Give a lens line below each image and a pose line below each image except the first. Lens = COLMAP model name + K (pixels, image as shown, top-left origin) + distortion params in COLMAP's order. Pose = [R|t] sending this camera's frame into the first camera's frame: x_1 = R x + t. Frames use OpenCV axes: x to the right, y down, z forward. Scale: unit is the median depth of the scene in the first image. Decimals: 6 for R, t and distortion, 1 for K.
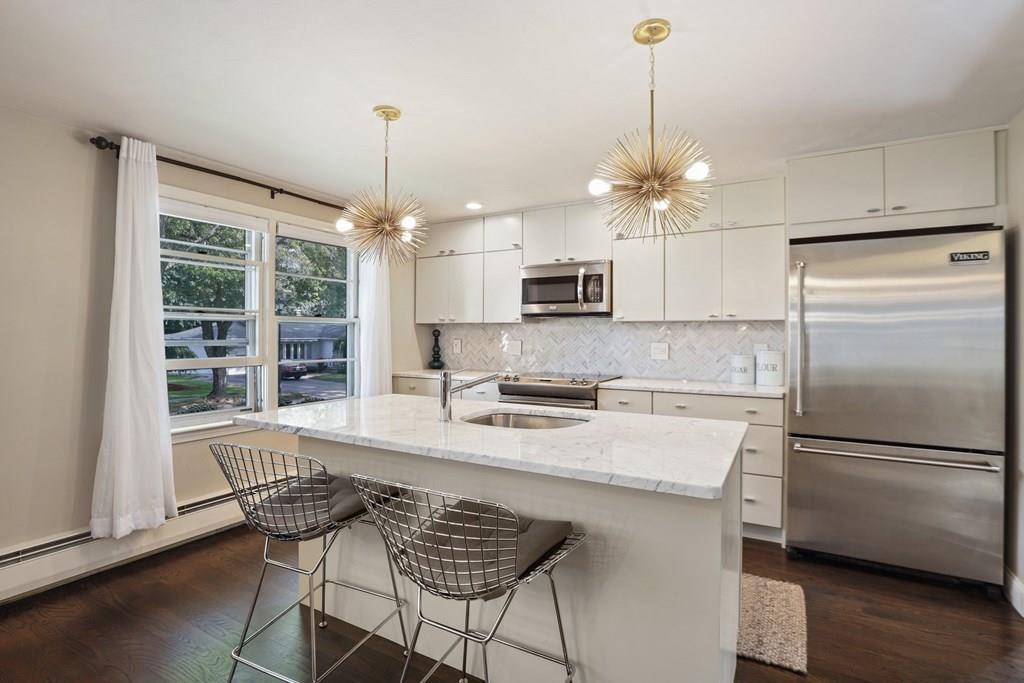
lens RADIAL K [[487.9, 0, 513.4], [0, 487.9, 335.4], [0, 0, 1]] dist [-0.025002, 0.003714]
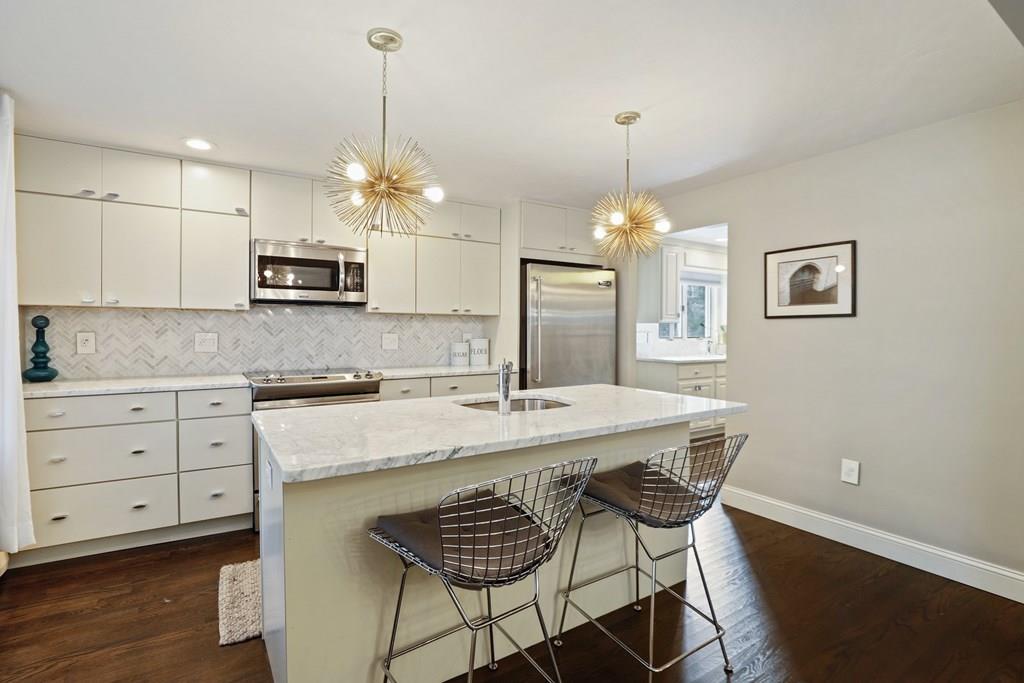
lens RADIAL K [[487.9, 0, 514.1], [0, 487.9, 343.7], [0, 0, 1]] dist [-0.025002, 0.003714]
pose [[0.463213, -0.030353, 0.885727, -0.525698], [-0.004440, 0.999321, 0.036568, -0.002512], [-0.886236, -0.020872, 0.462764, 0.271986]]
